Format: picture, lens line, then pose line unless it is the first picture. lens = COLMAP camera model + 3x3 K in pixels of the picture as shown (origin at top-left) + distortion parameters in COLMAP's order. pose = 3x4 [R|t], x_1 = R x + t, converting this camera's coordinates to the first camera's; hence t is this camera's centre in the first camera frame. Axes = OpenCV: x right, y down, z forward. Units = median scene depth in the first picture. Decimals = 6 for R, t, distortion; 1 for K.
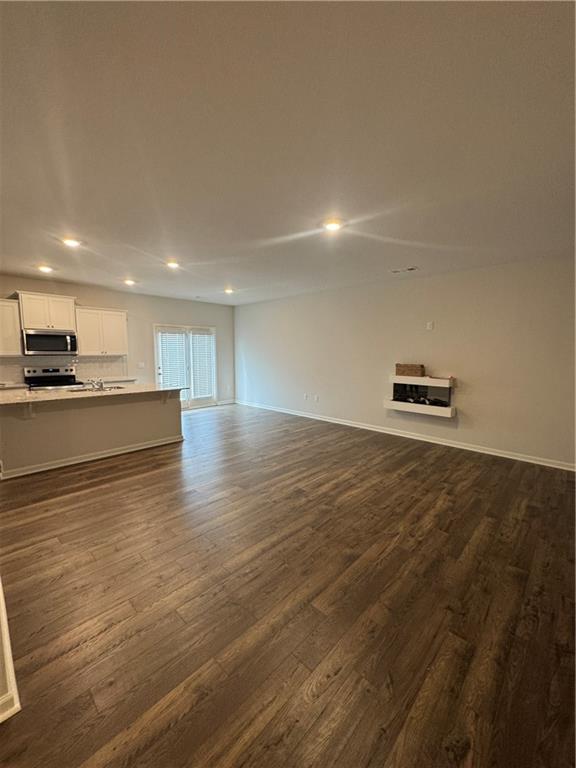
lens RADIAL K [[306.6, 0, 288.9], [0, 306.6, 382.1], [0, 0, 1]] dist [-0.000360, 0.000041]
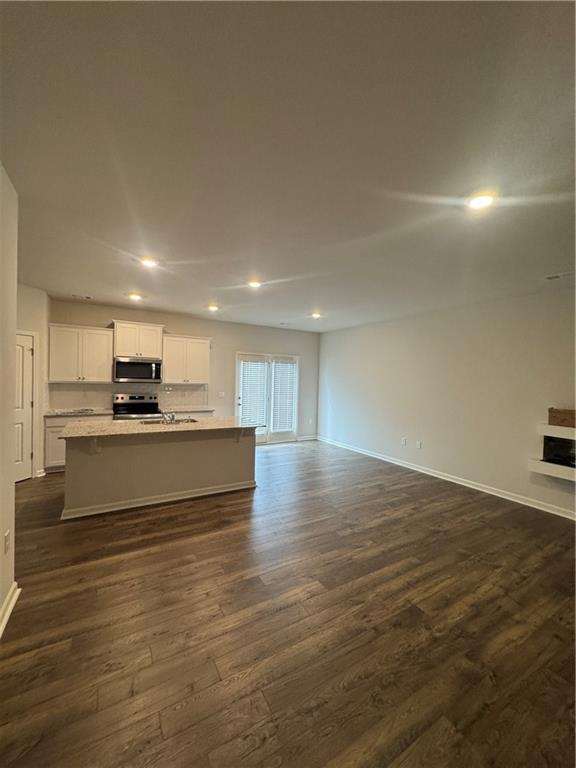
lens RADIAL K [[306.6, 0, 288.9], [0, 306.6, 382.1], [0, 0, 1]] dist [-0.000360, 0.000041]
pose [[0.964058, 0.026599, -0.264358, -0.038340], [-0.051065, 0.994976, -0.086114, -0.029935], [0.260739, 0.096518, 0.960572, 0.177567]]
